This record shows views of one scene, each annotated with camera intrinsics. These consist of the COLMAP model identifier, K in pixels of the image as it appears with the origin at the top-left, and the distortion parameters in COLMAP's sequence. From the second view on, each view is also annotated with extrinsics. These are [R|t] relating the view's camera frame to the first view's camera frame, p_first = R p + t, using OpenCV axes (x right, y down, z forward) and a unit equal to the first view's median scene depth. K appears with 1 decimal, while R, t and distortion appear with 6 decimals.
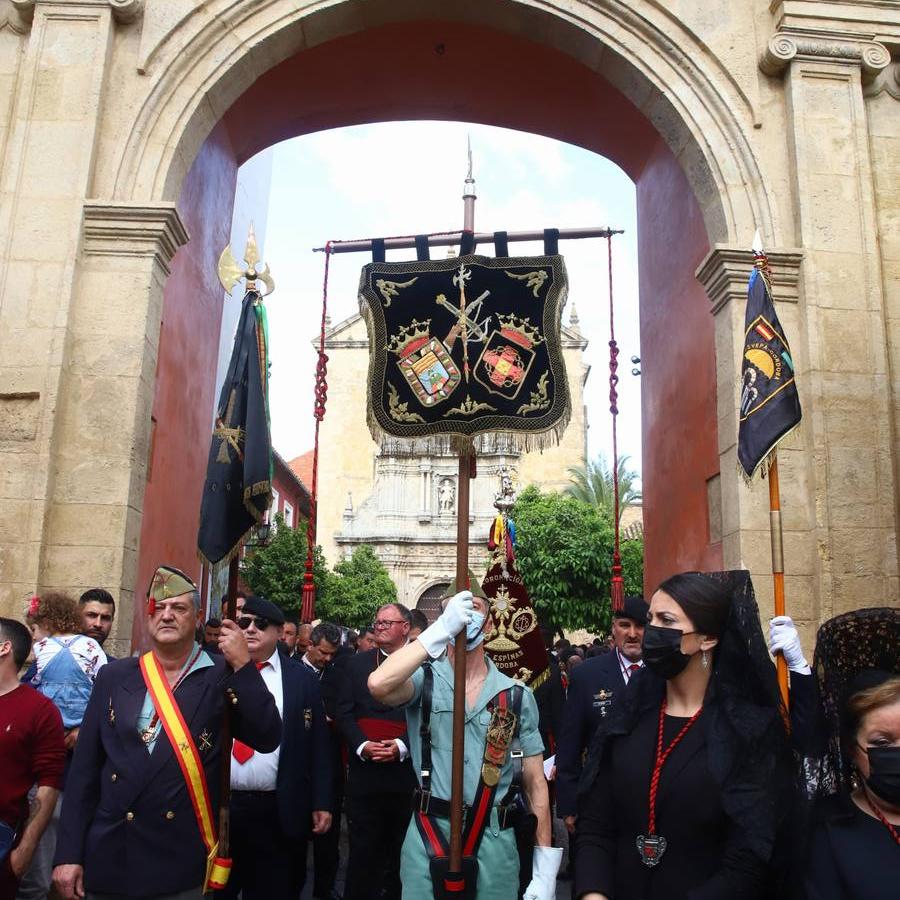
lens RADIAL K [[968.7, 0, 450.0], [0, 968.7, 450.0], [0, 0, 1]] dist [-0.100525, 0.040538]
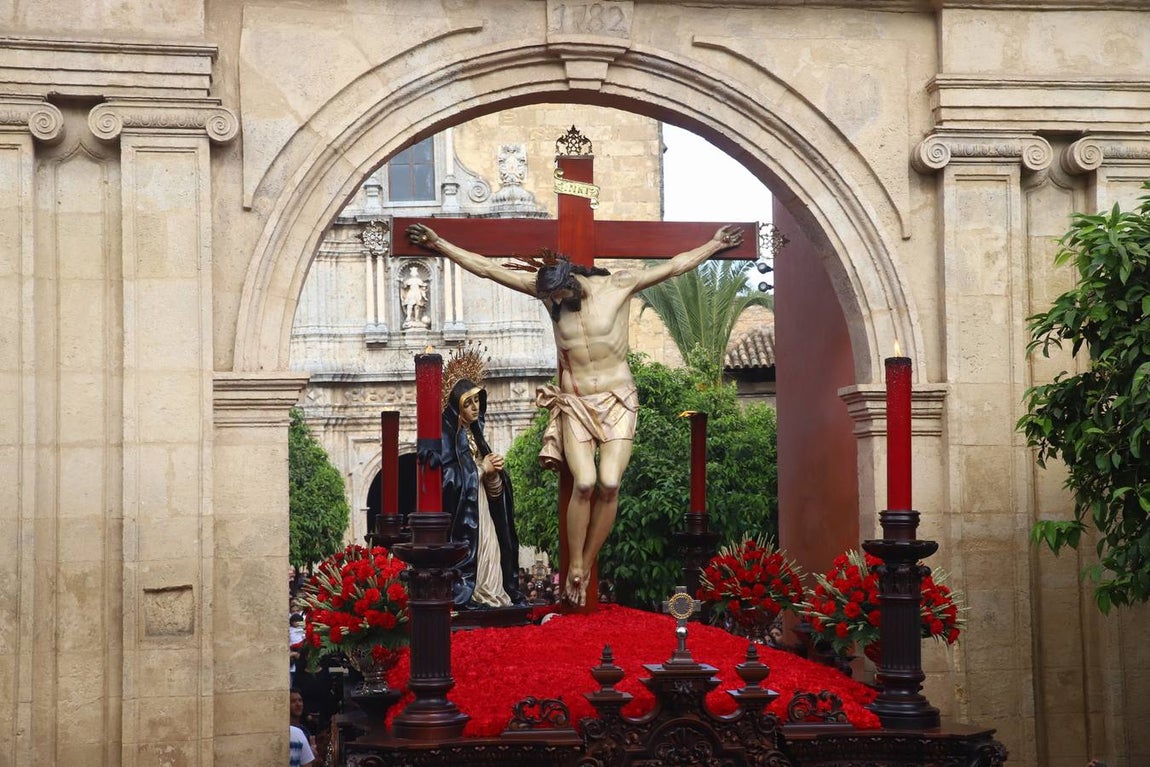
lens RADIAL K [[2061.9, 0, 575.0], [0, 2061.9, 383.5], [0, 0, 1]] dist [0.211563, 0.209893]
pose [[0.993629, -0.038637, 0.105875, -0.229267], [0.020891, 0.986263, 0.163854, -0.550587], [-0.110751, -0.160598, 0.980787, -1.020753]]
